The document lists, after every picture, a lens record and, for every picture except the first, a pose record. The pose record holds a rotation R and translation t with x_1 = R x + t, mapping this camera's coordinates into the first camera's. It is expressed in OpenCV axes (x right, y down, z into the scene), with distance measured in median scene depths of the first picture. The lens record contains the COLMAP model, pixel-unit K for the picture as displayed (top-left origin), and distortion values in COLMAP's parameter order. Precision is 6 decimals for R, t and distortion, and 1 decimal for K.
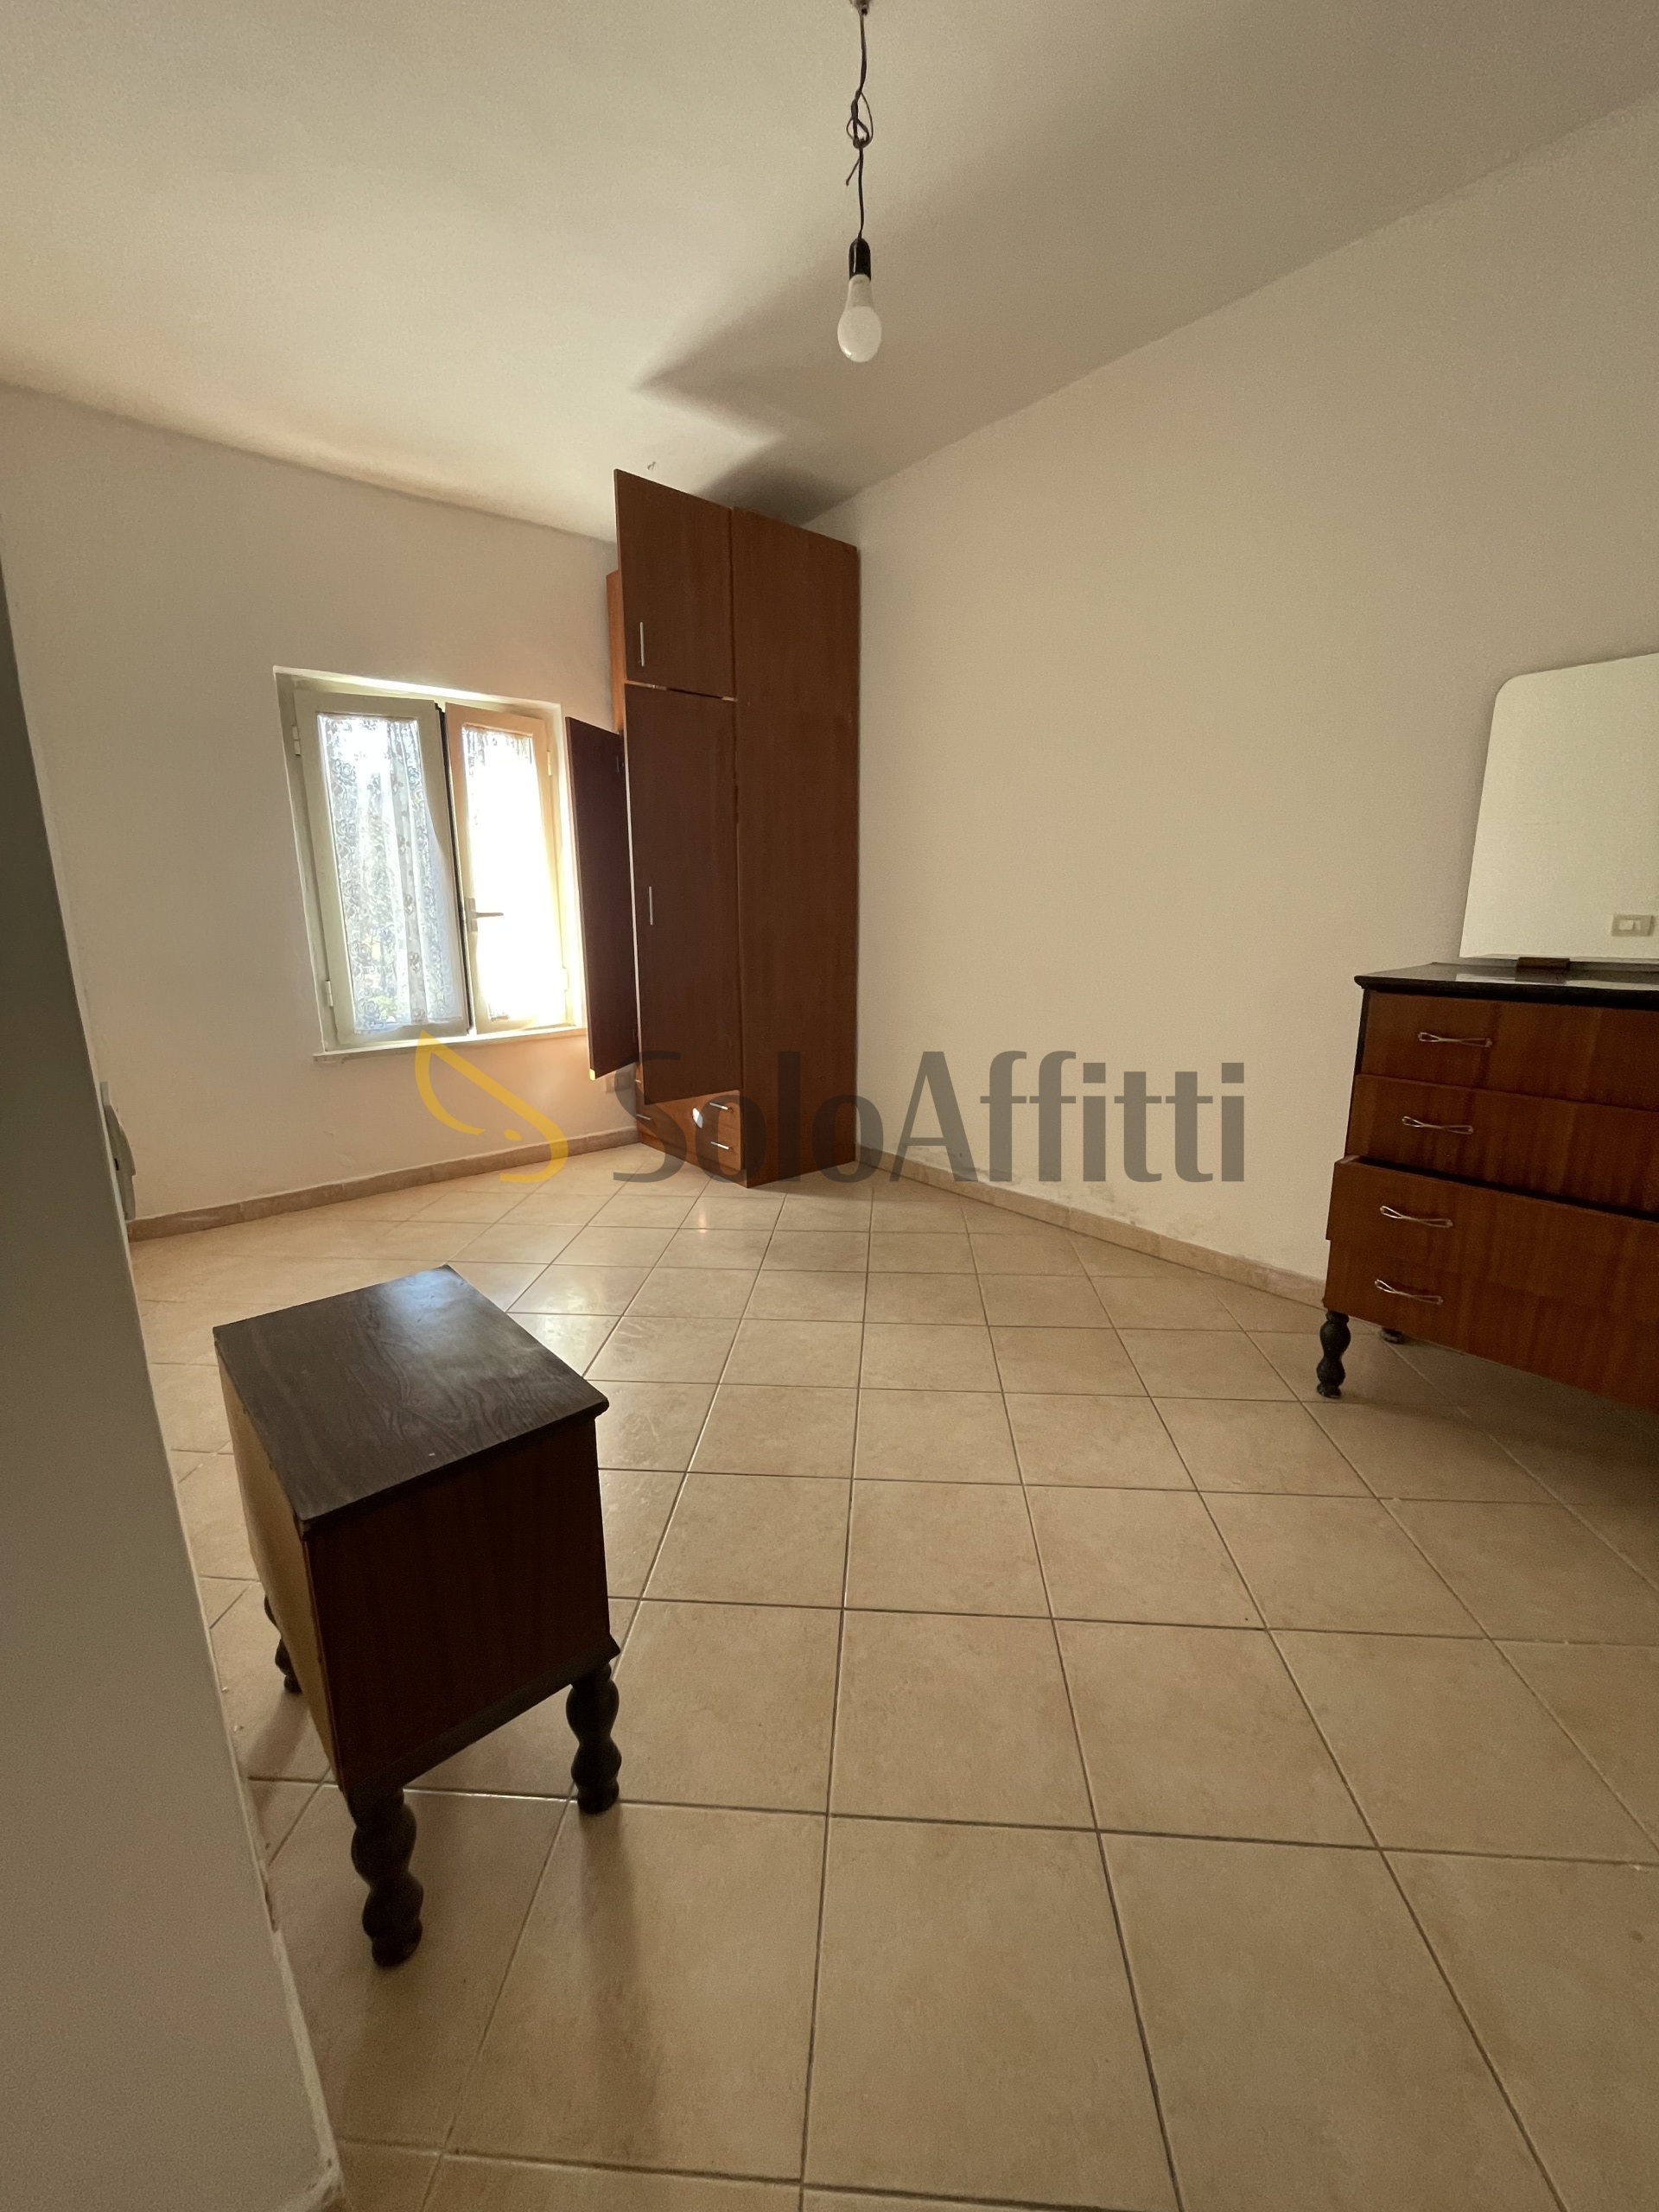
lens RADIAL K [[891.8, 0, 829.5], [0, 891.8, 1106.0], [0, 0, 1]] dist [0.000023, -0.000230]
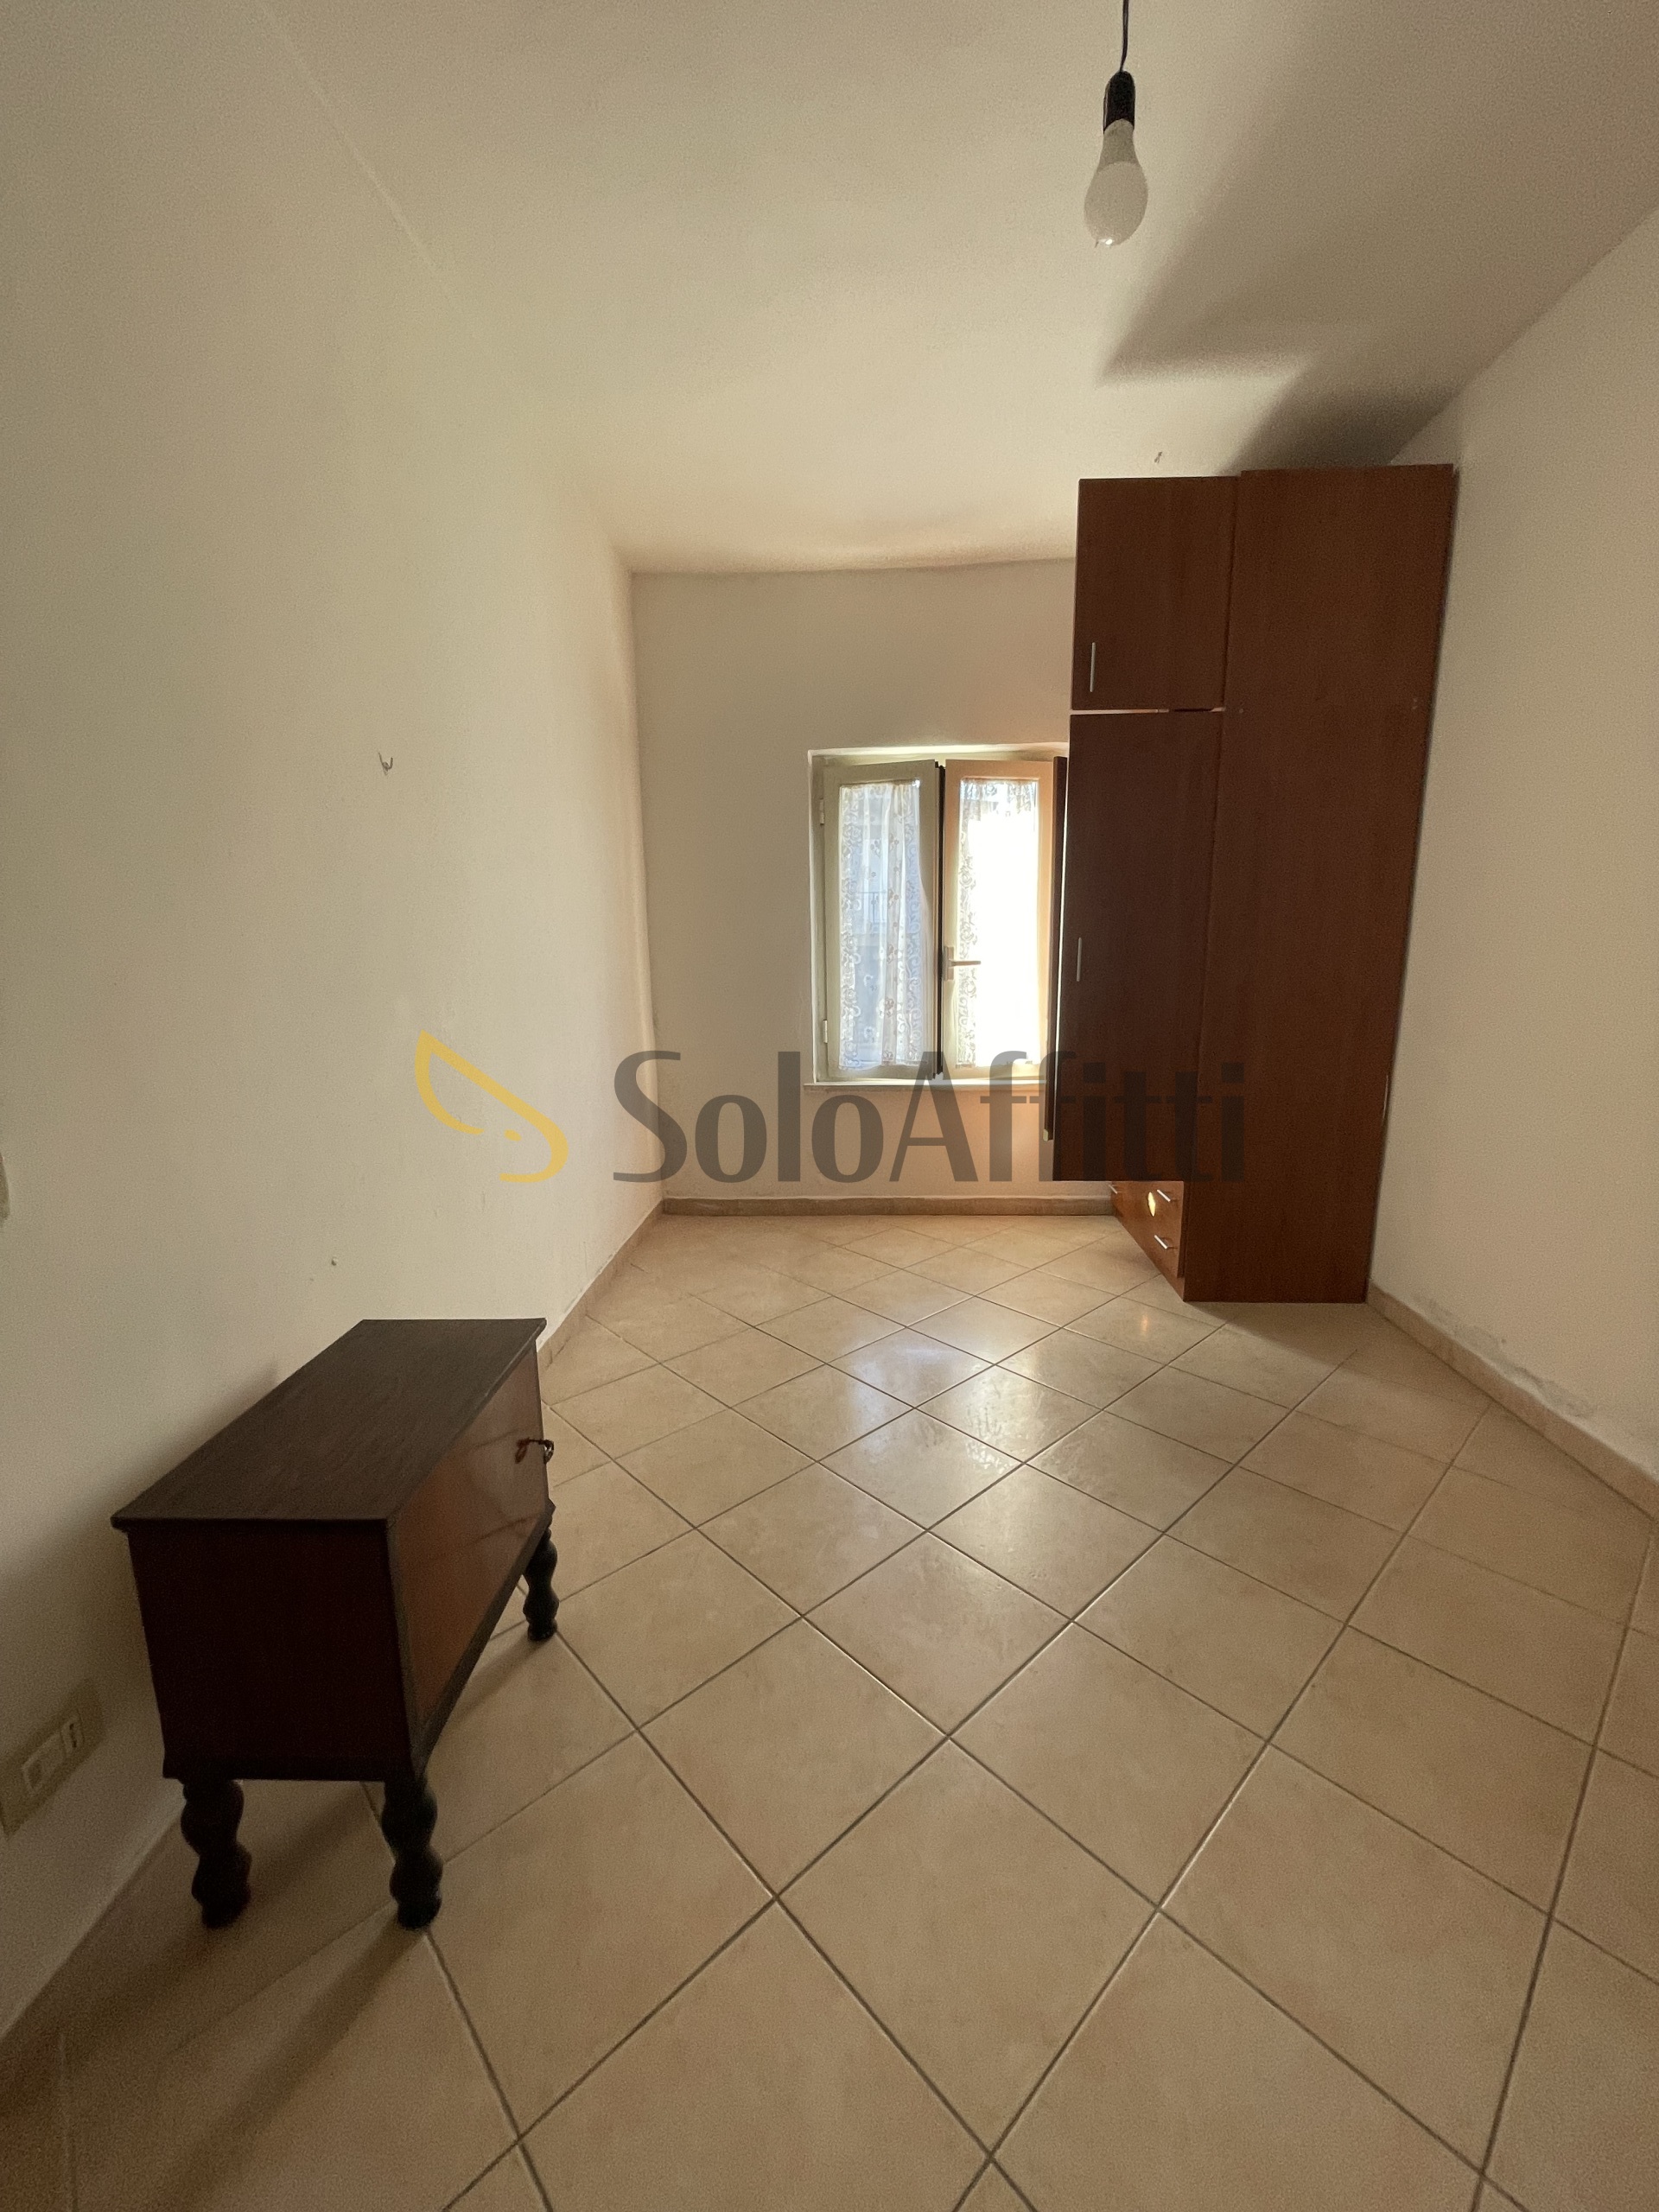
lens RADIAL K [[891.8, 0, 829.5], [0, 891.8, 1106.0], [0, 0, 1]] dist [0.000023, -0.000230]
pose [[0.729077, 0.123955, -0.673114, 0.361852], [-0.144247, 0.989202, 0.025924, -0.106847], [0.669059, 0.078194, 0.739085, 0.302504]]
